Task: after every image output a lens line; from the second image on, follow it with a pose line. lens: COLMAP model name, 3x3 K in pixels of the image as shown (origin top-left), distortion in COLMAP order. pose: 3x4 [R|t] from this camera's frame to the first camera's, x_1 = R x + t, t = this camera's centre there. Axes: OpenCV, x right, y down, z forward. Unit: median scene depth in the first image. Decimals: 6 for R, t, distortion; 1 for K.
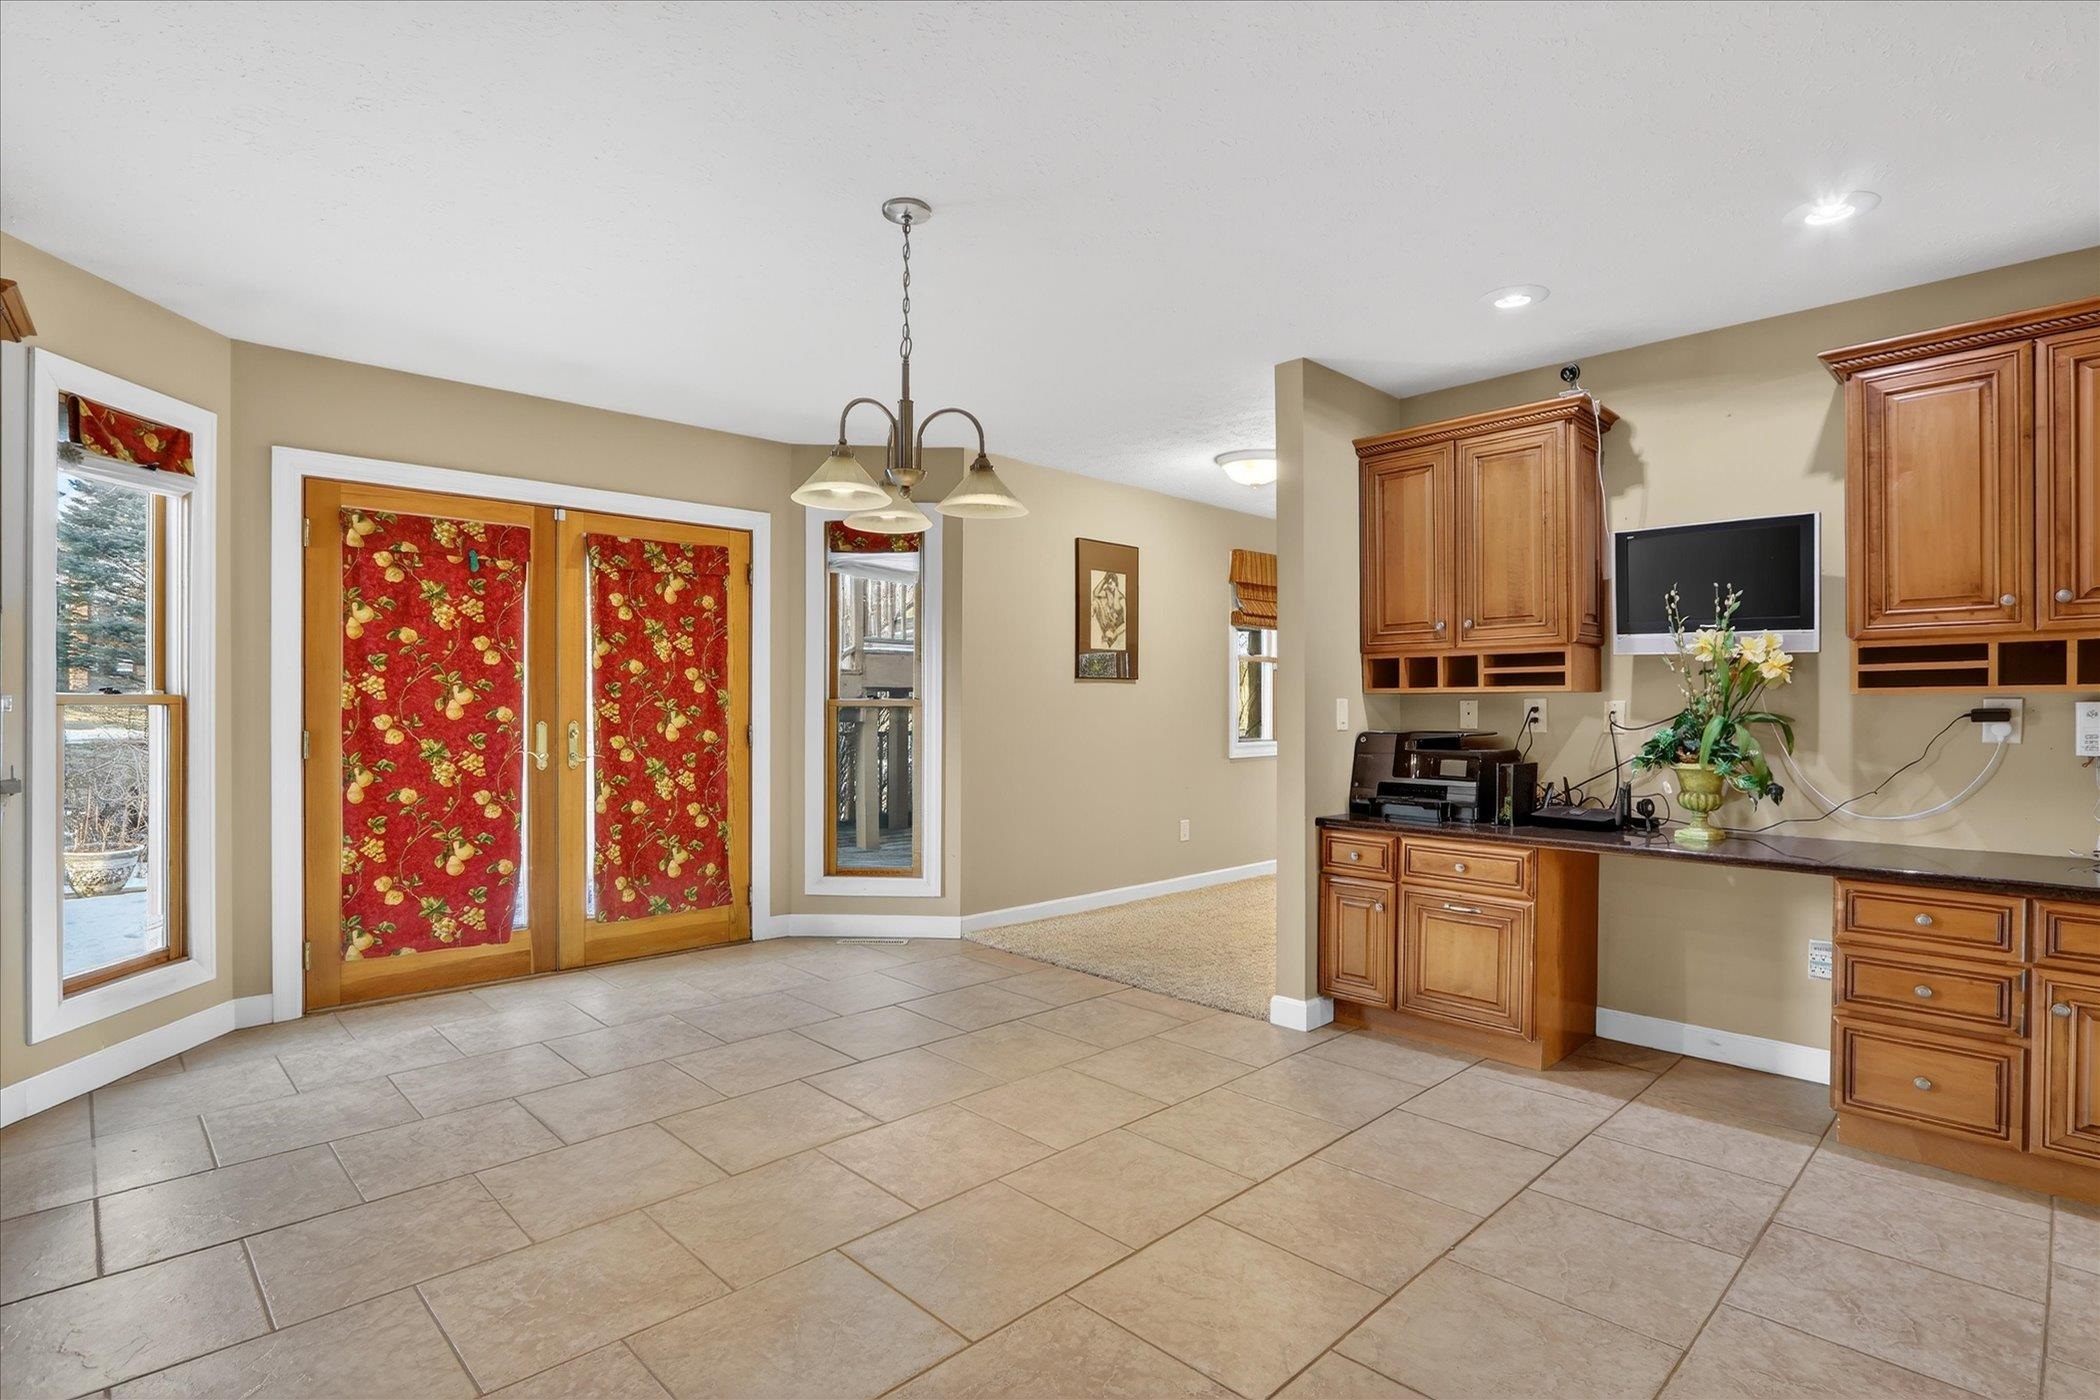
lens RADIAL K [[1037.3, 0, 1051.8], [0, 1037.3, 717.4], [0, 0, 1]] dist [-0.003901, -0.000212]
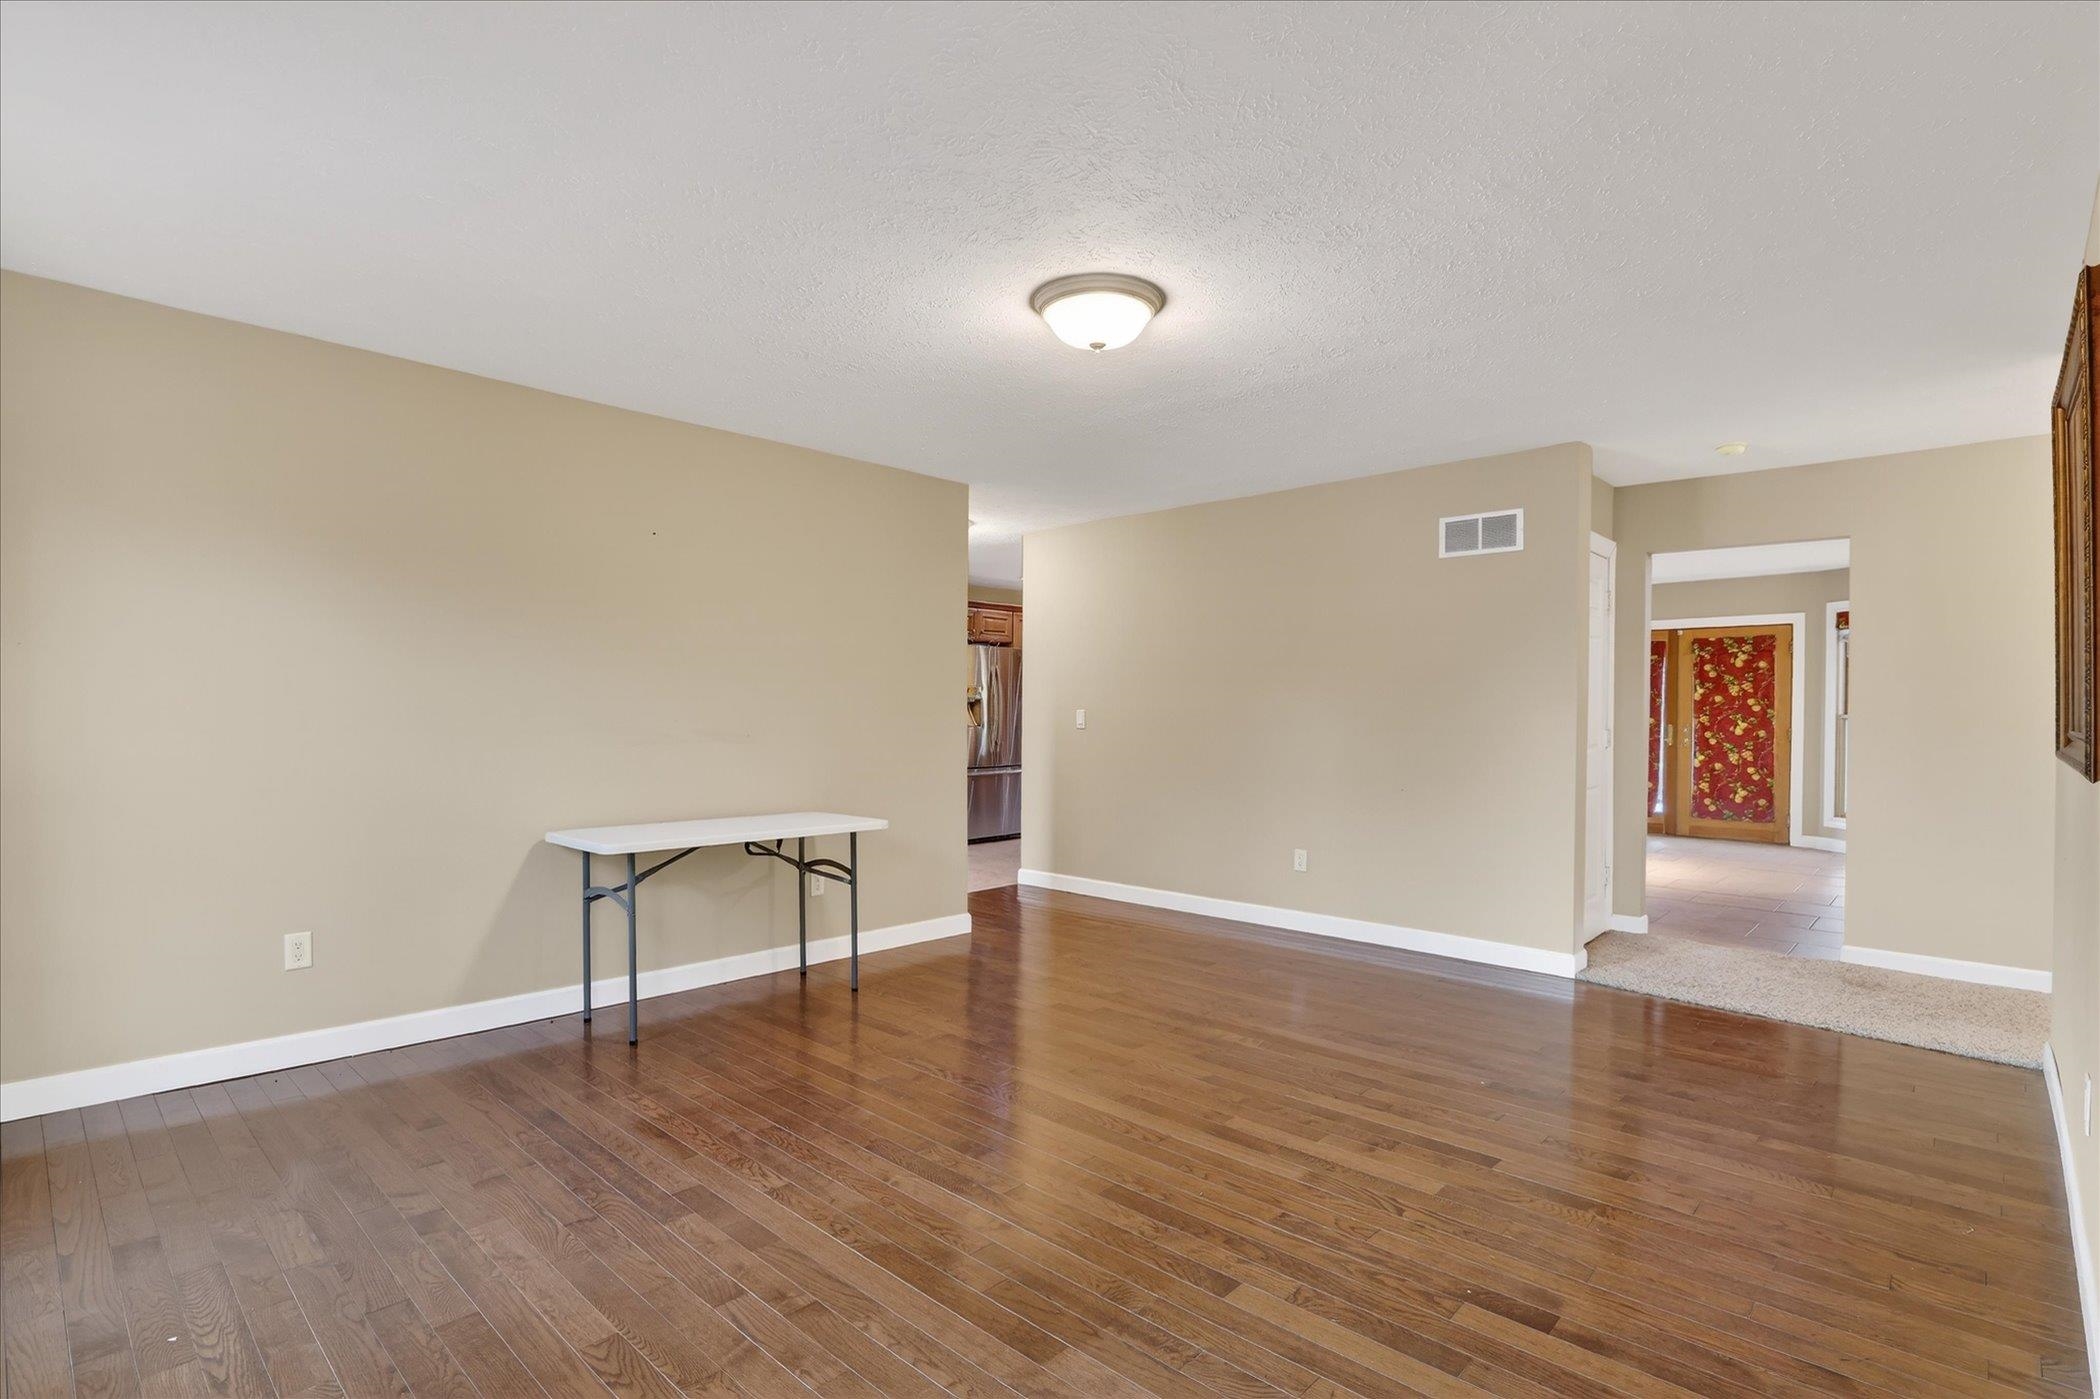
lens RADIAL K [[1037.3, 0, 1051.2], [0, 1037.3, 711.9], [0, 0, 1]] dist [-0.003901, -0.000212]
pose [[0.026773, -0.002306, -0.999639, 1.643492], [-0.021473, 0.999765, -0.002881, 0.012266], [0.999411, 0.021542, 0.026717, -0.398556]]
